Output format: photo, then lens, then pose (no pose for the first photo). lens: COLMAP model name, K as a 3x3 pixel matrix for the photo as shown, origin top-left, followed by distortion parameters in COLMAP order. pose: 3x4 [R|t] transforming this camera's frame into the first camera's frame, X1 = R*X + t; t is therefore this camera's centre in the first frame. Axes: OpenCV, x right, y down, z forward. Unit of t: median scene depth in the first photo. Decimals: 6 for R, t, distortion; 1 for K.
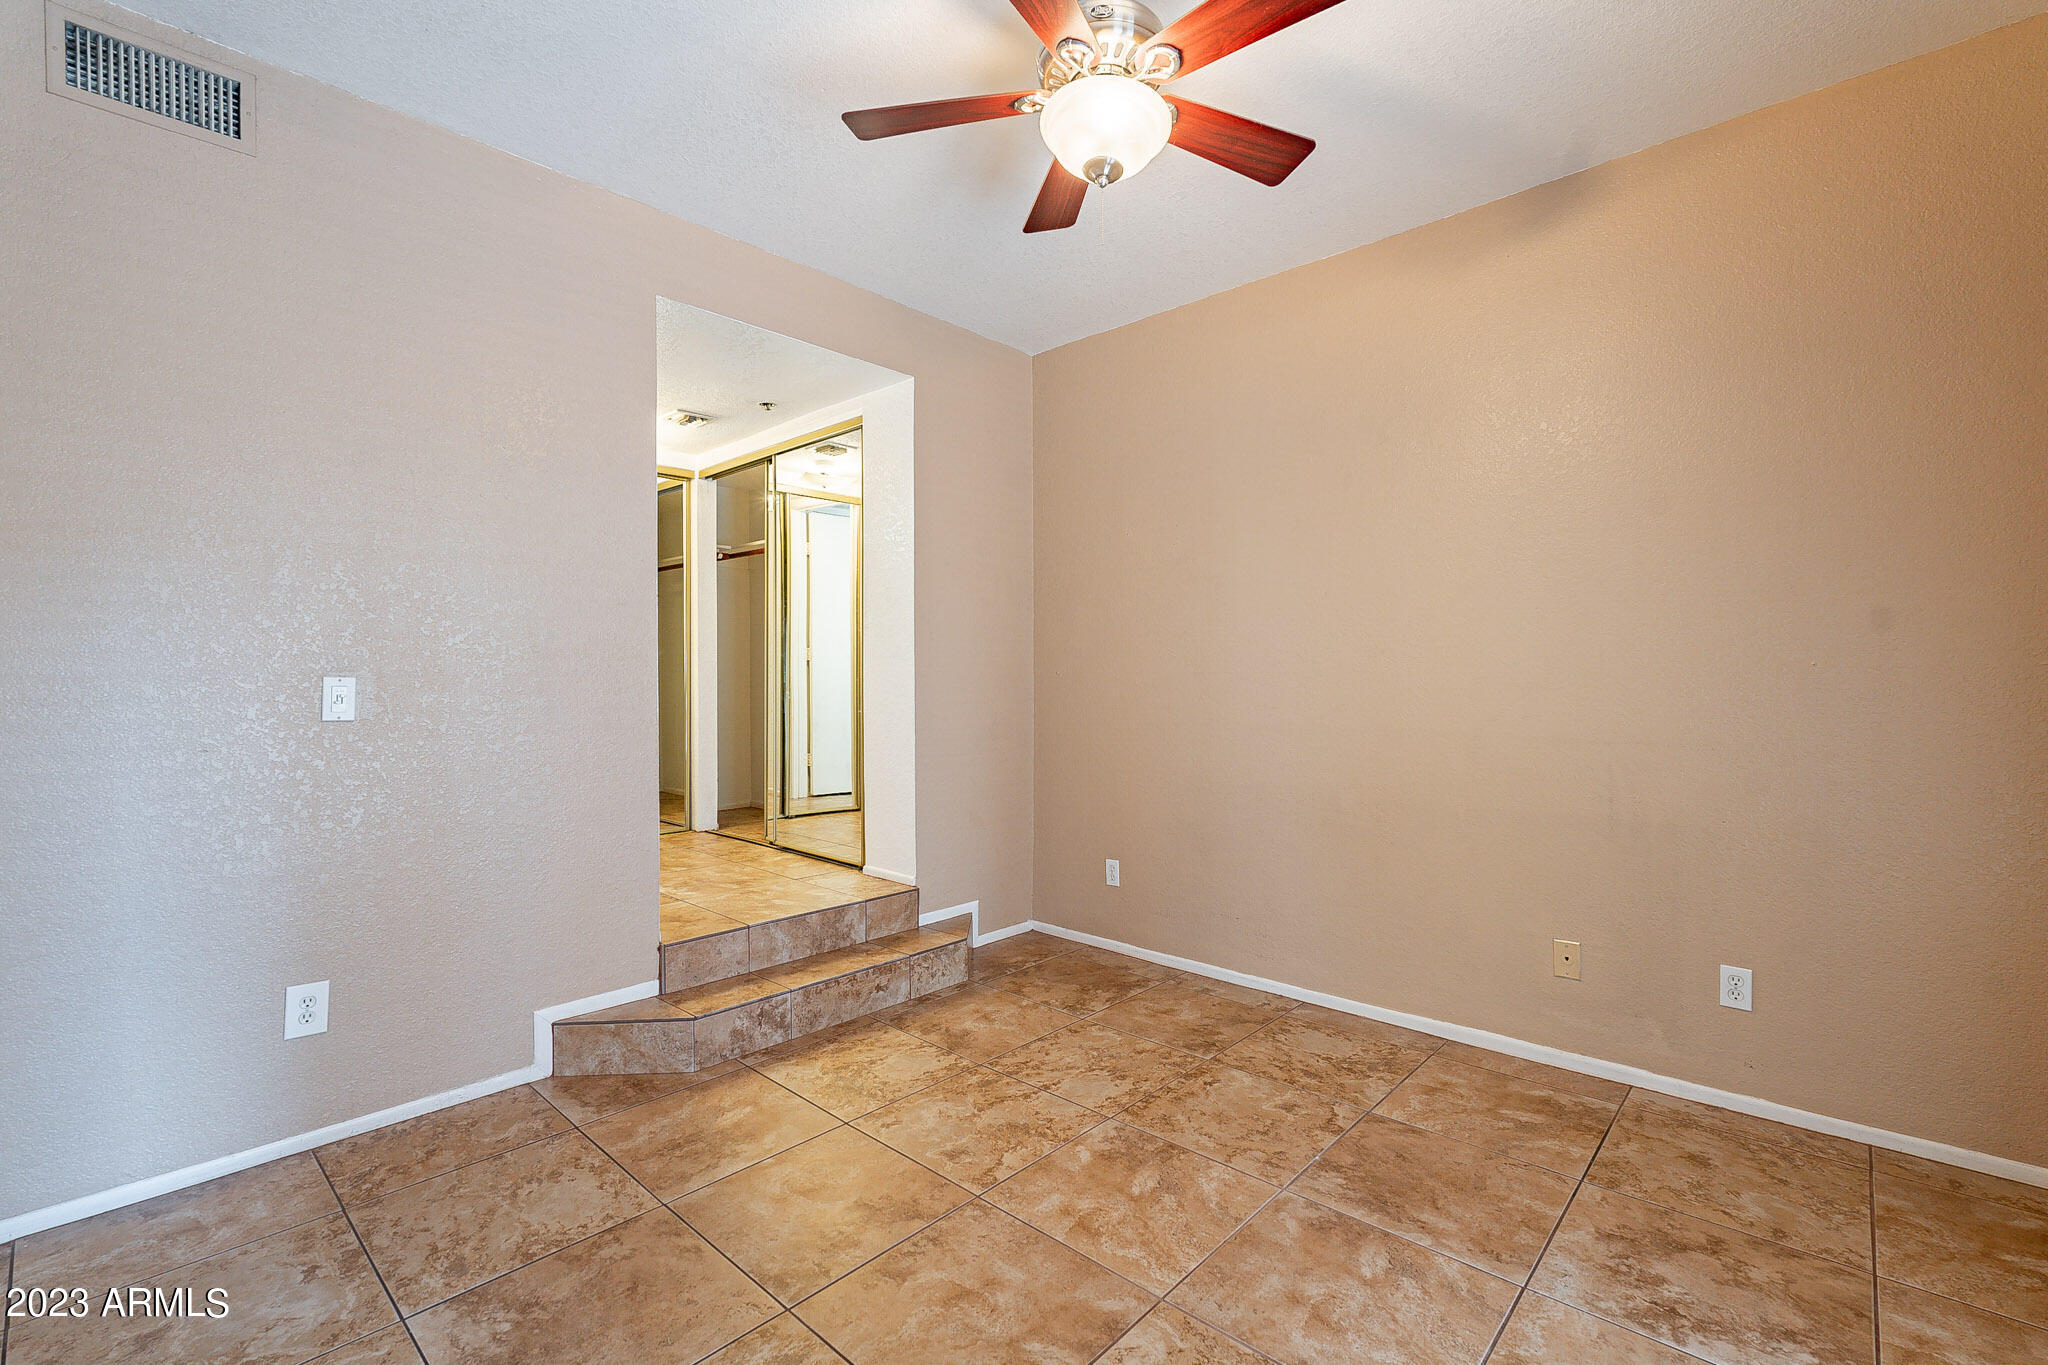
lens RADIAL K [[899.3, 0, 1010.9], [0, 899.3, 685.0], [0, 0, 1]] dist [-0.004547, 0.000442]
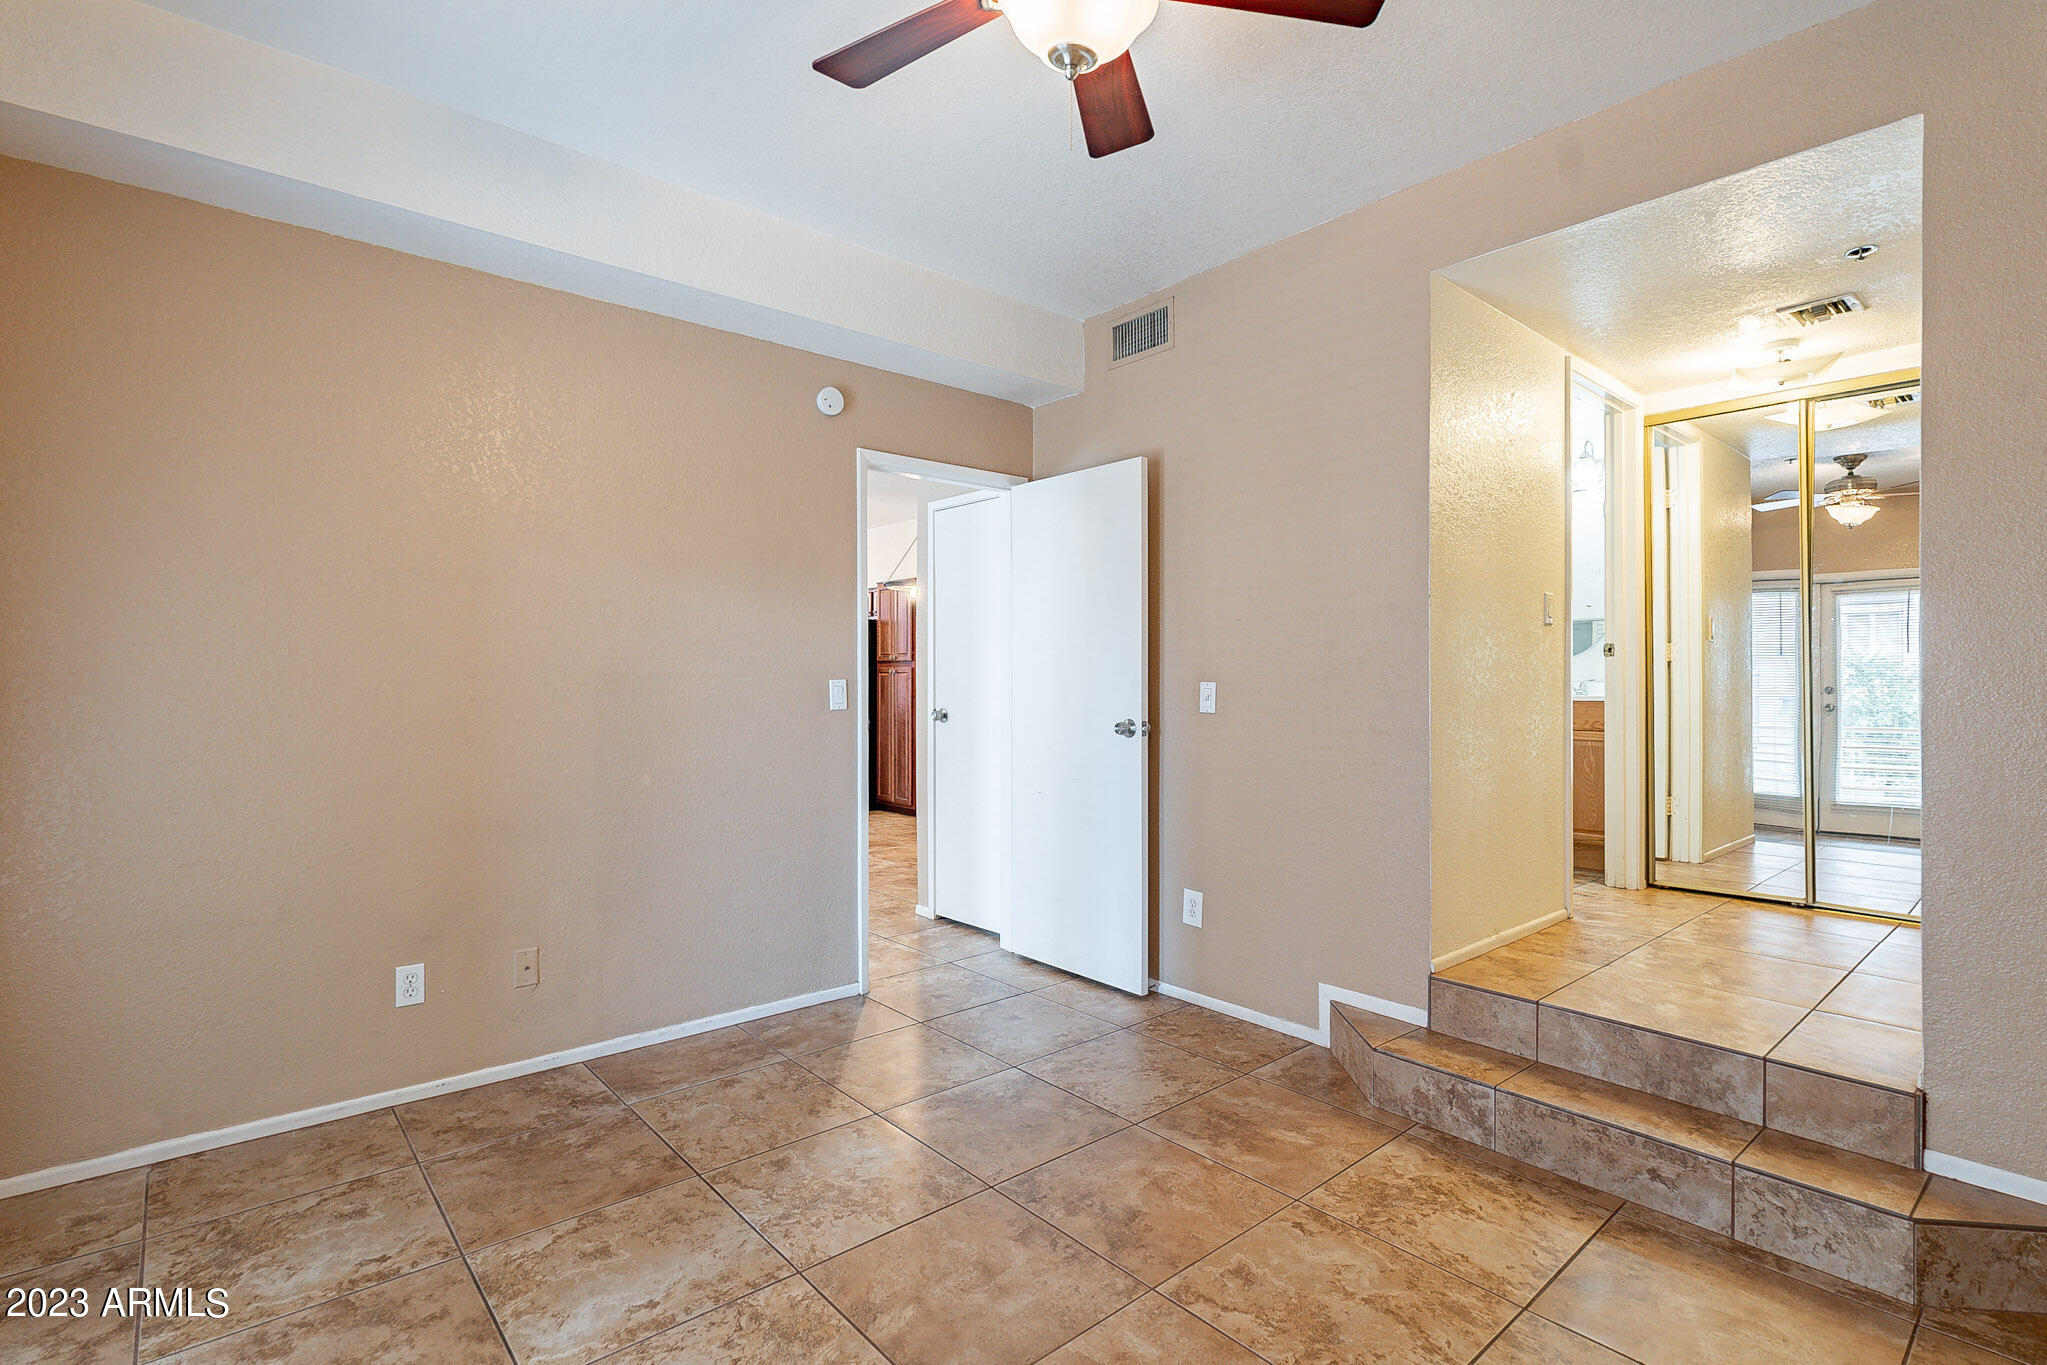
lens RADIAL K [[952.3, 0, 1026.8], [0, 952.3, 687.5], [0, 0, 1]] dist [-0.002725, 0.000892]
pose [[-0.094542, 0.007658, -0.995491, 0.609486], [-0.014938, 0.999847, 0.009110, -0.007869], [0.995409, 0.015732, -0.094413, 0.667052]]
